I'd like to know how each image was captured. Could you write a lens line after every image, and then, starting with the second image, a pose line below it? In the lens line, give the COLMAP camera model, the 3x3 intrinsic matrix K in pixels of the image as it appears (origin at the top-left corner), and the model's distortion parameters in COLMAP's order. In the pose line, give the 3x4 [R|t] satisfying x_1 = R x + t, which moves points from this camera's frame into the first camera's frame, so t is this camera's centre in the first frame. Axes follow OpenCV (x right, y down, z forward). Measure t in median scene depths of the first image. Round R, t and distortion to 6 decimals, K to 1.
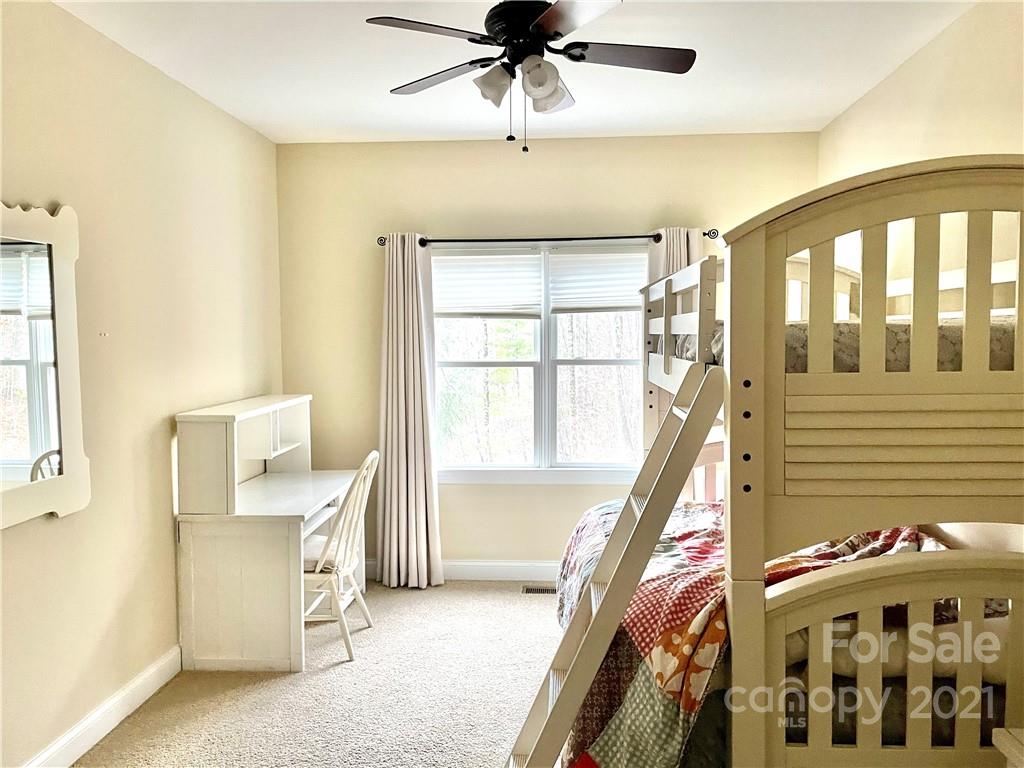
lens RADIAL K [[772.3, 0, 514.5], [0, 772.3, 385.3], [0, 0, 1]] dist [0.108231, -0.139631]
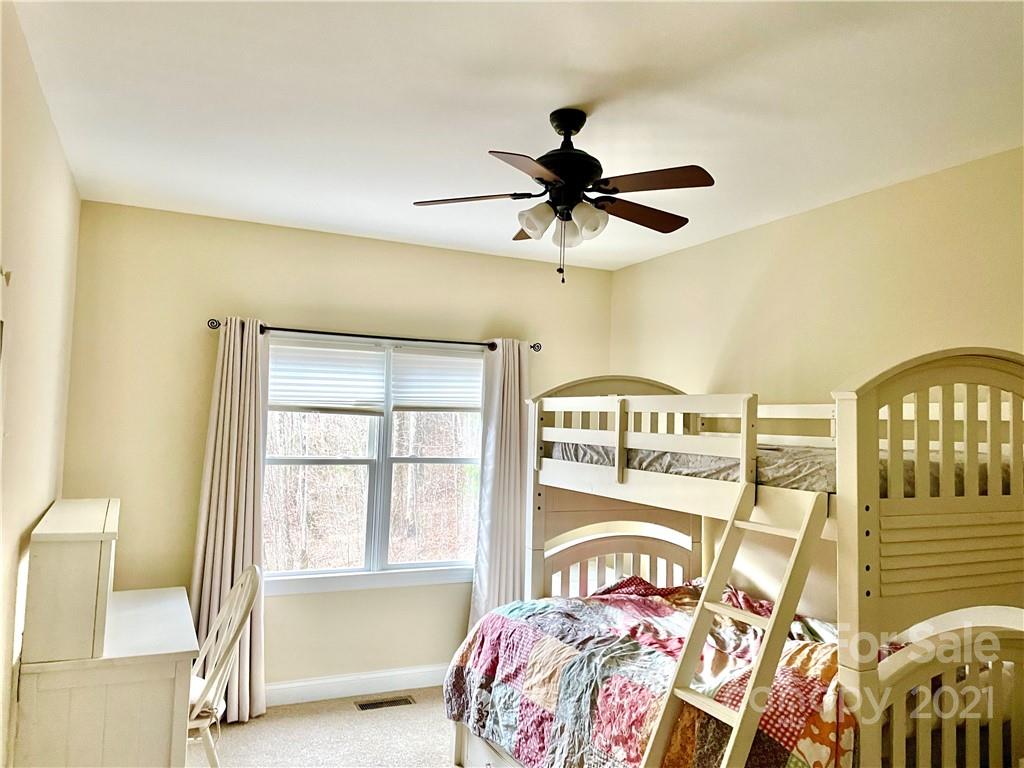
lens RADIAL K [[772.3, 0, 514.5], [0, 772.3, 385.3], [0, 0, 1]] dist [0.108231, -0.139631]
pose [[0.877868, 0.056571, 0.475550, -0.291539], [-0.007009, 0.994410, -0.105356, -0.022427], [-0.478851, 0.089156, 0.873357, 0.053035]]
